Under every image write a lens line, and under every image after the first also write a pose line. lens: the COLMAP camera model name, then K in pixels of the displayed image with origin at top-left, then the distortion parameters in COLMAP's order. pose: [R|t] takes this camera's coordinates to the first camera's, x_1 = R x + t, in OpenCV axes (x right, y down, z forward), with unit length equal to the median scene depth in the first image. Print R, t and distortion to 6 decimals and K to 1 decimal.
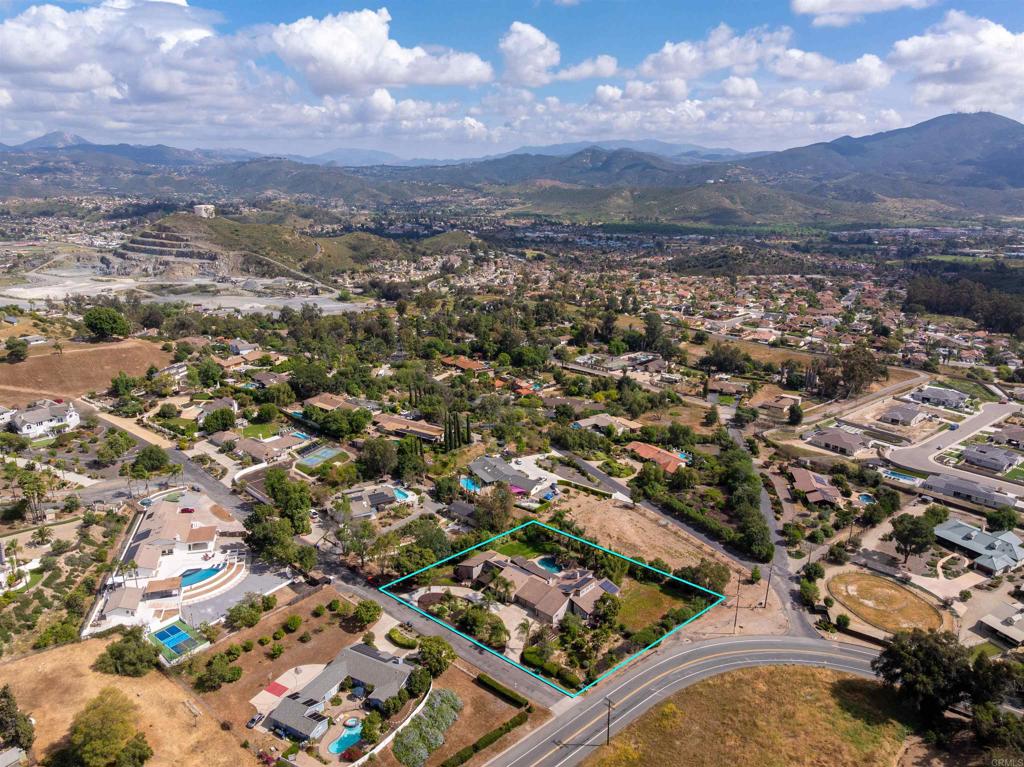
lens RADIAL K [[785.7, 0, 518.9], [0, 785.7, 383.5], [0, 0, 1]] dist [-0.043798, 0.006198]
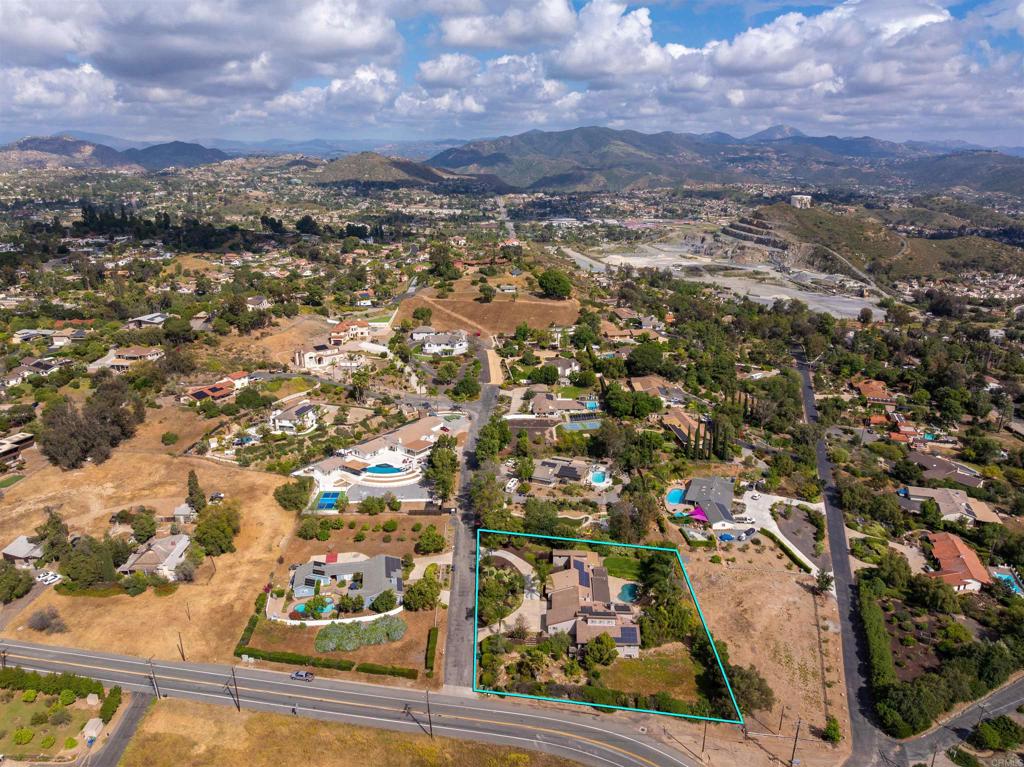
lens RADIAL K [[785.7, 0, 518.9], [0, 785.7, 383.5], [0, 0, 1]] dist [-0.043798, 0.006198]
pose [[0.574312, 0.221996, -0.787962, 0.245840], [-0.215786, 0.969541, 0.115876, -0.031649], [0.789685, 0.103482, 0.604722, 0.126755]]
